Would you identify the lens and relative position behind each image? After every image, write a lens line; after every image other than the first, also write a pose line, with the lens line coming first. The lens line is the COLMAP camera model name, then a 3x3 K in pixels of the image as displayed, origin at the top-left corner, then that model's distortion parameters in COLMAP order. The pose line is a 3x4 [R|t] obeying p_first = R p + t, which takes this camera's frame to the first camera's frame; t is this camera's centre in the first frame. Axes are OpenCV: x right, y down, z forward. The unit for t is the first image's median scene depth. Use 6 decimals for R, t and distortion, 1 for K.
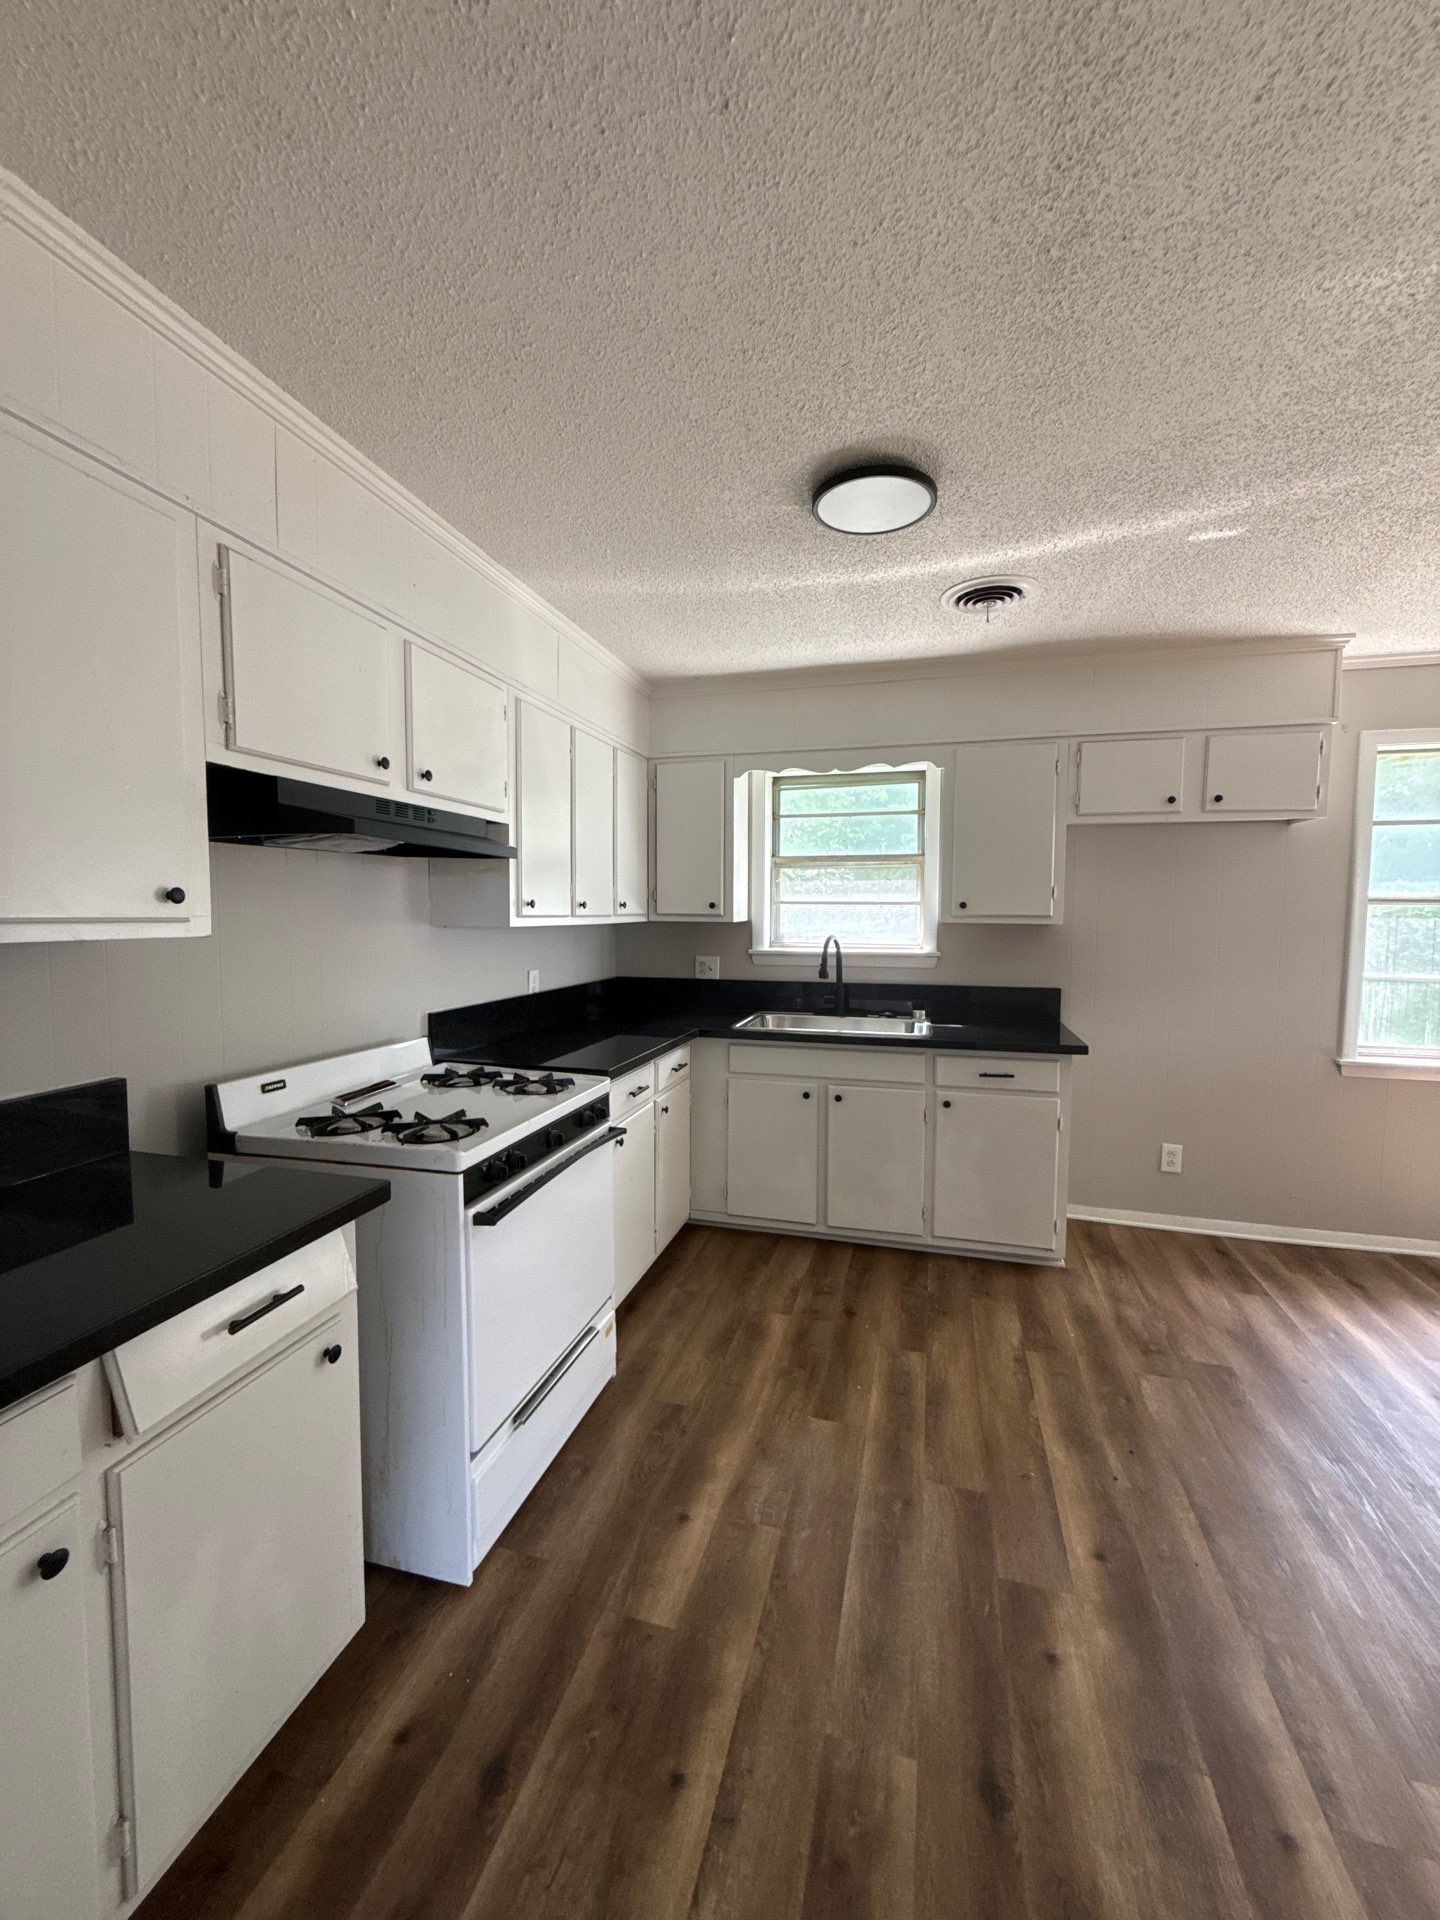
lens RADIAL K [[760.6, 0, 712.5], [0, 760.6, 968.5], [0, 0, 1]] dist [-0.001859, 0.000011]
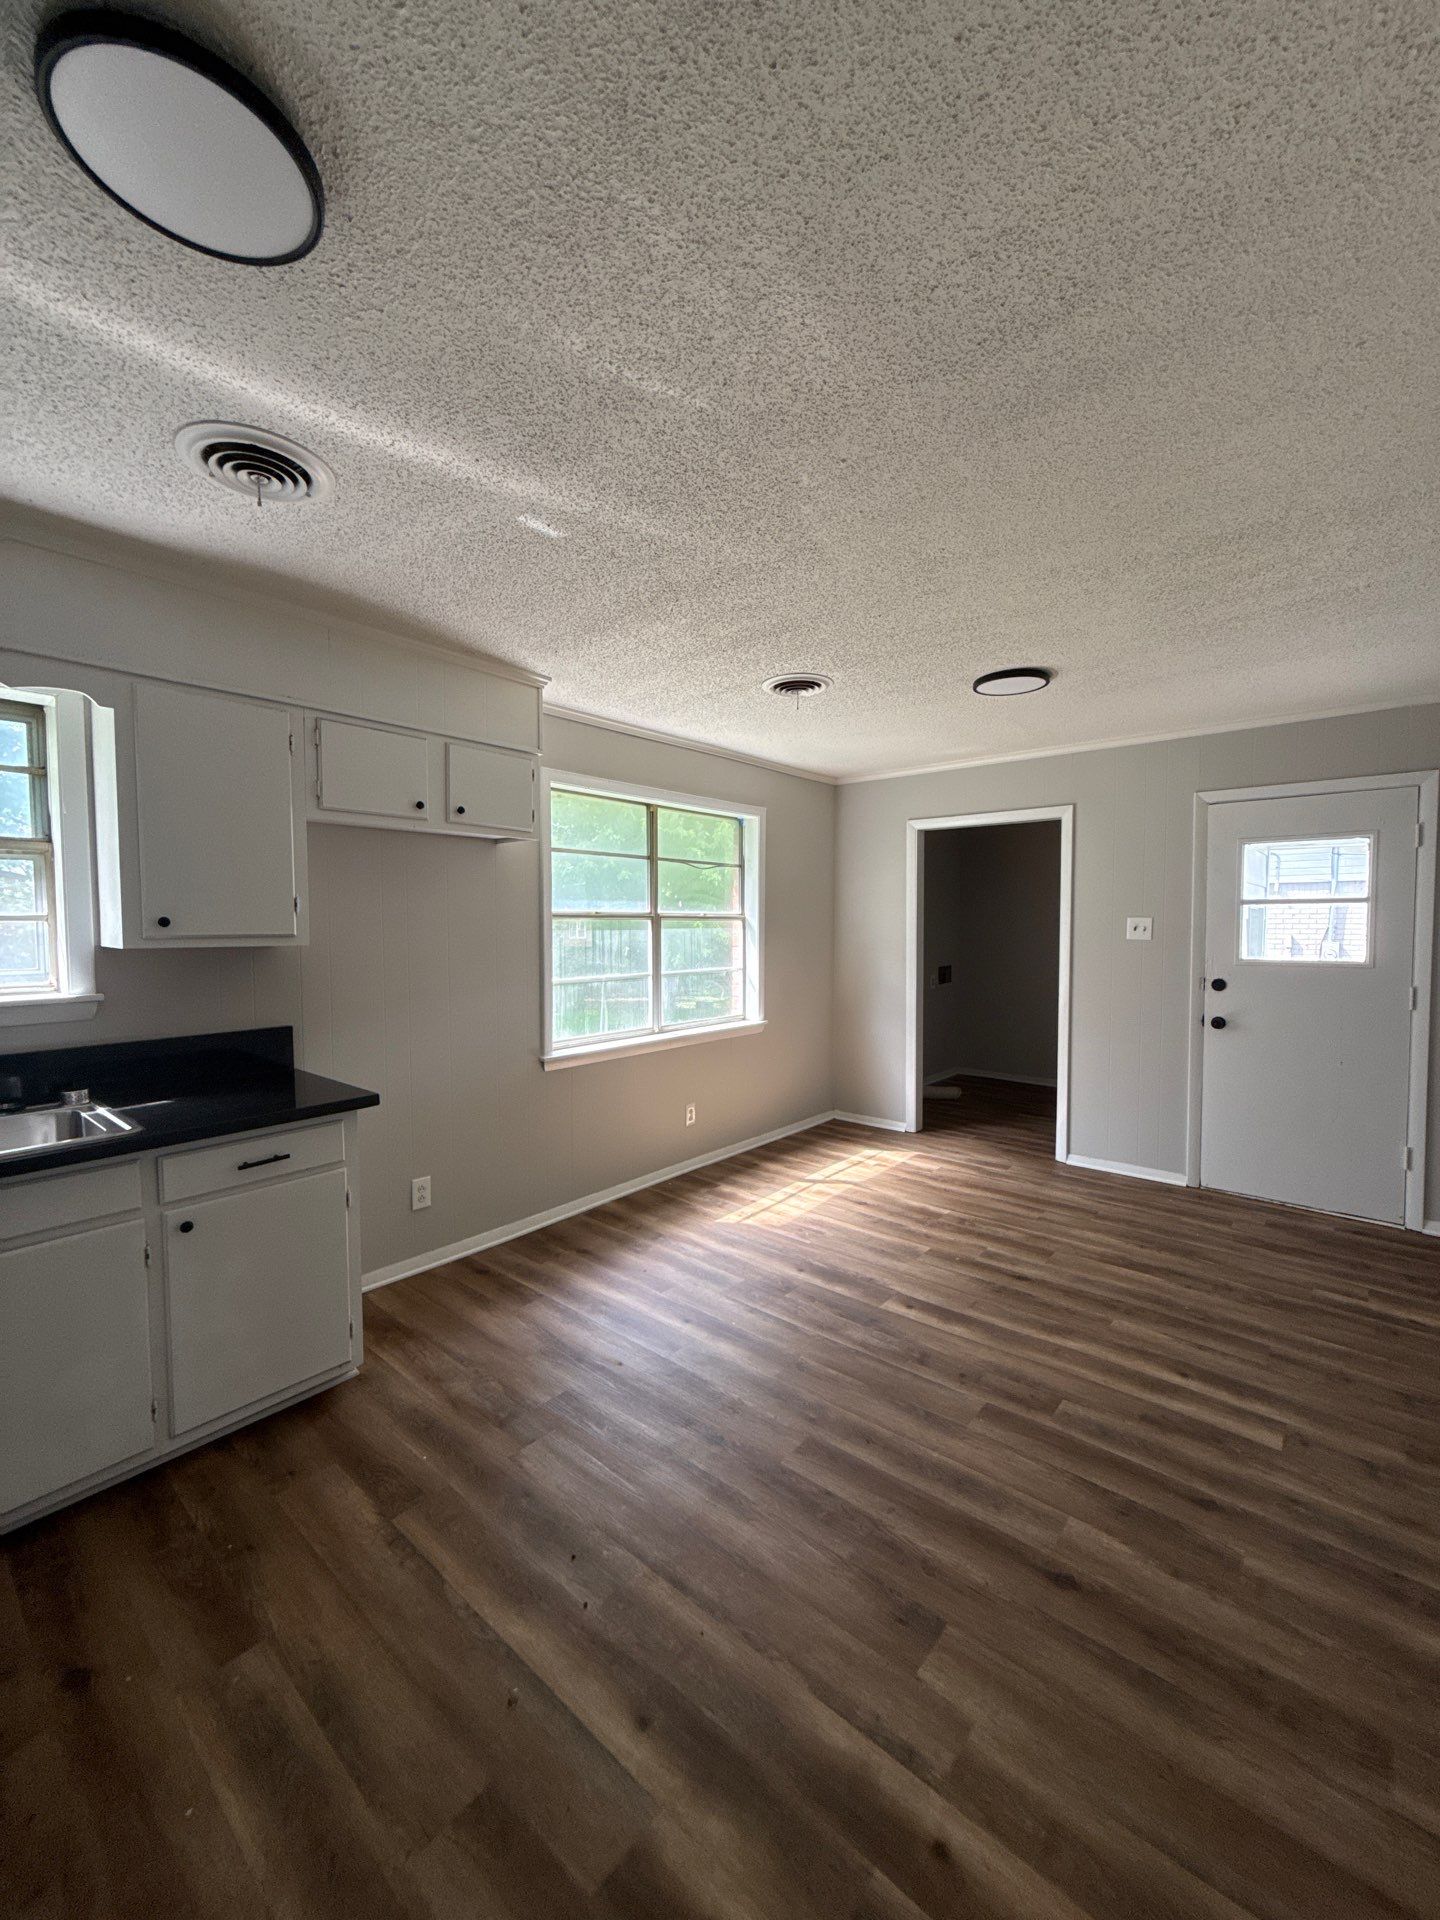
lens RADIAL K [[760.6, 0, 708.1], [0, 760.6, 960.3], [0, 0, 1]] dist [-0.001859, 0.000011]
pose [[0.410085, -0.051634, 0.910584, -0.093860], [0.075017, 0.996923, 0.022746, -0.032224], [-0.908957, 0.058982, 0.412697, 0.324392]]
